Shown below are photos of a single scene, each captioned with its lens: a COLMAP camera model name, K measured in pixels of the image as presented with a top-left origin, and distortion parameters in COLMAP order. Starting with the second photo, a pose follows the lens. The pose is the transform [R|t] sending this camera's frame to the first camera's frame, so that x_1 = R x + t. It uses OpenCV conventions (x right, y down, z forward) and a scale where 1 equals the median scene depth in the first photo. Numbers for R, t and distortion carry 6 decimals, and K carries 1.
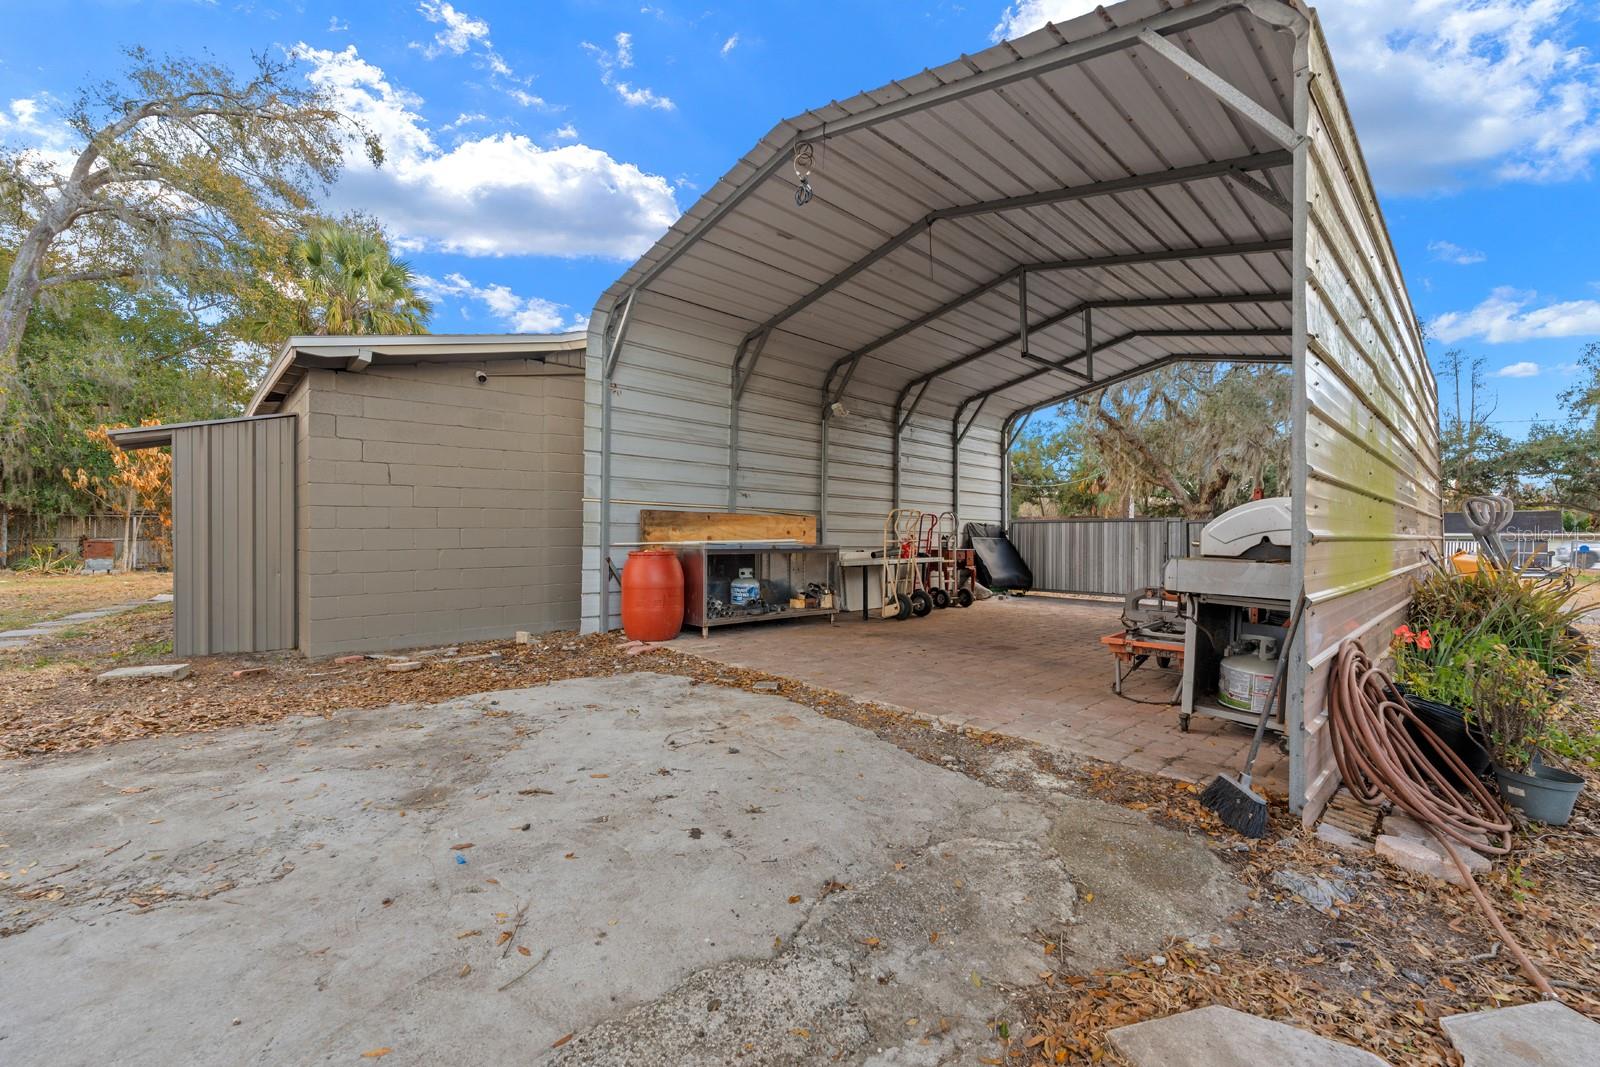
lens RADIAL K [[649.8, 0, 797.1], [0, 649.8, 521.9], [0, 0, 1]] dist [0.001155, 0.000489]
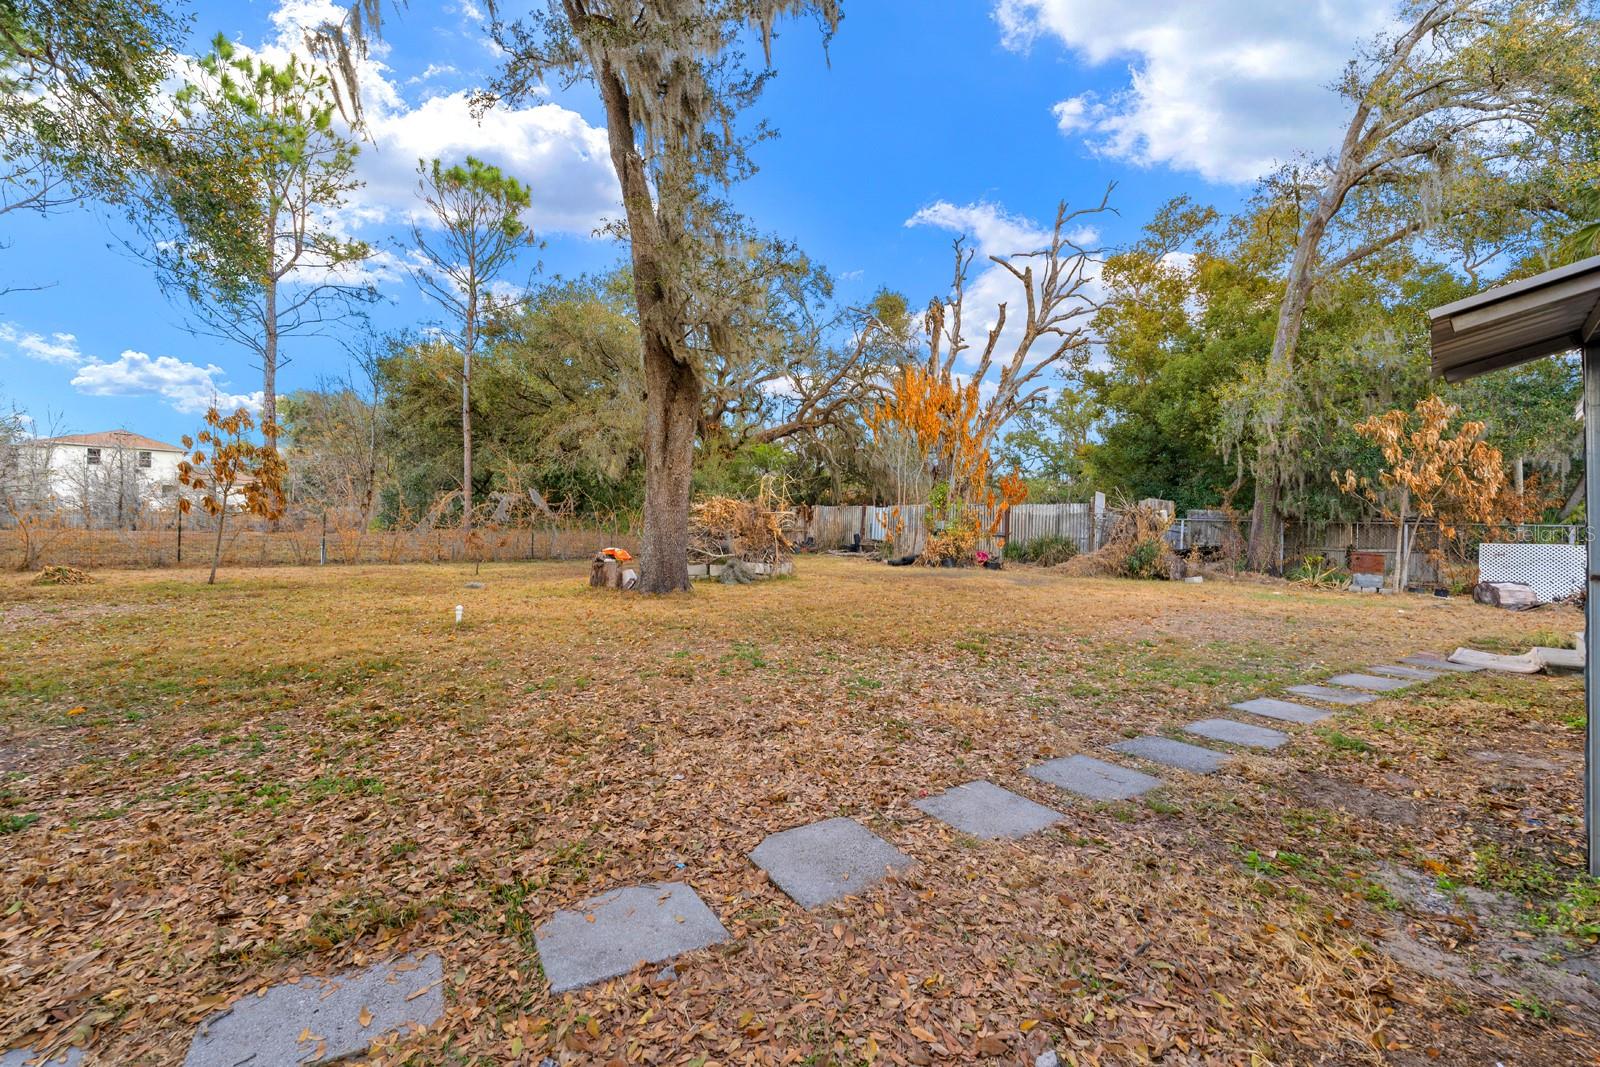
lens RADIAL K [[649.8, 0, 797.1], [0, 649.8, 521.9], [0, 0, 1]] dist [0.001155, 0.000489]
pose [[0.039793, -0.002689, -0.999204, -0.247889], [-0.008255, 0.999961, -0.003020, -0.002200], [0.999174, 0.008369, 0.039770, 0.217335]]
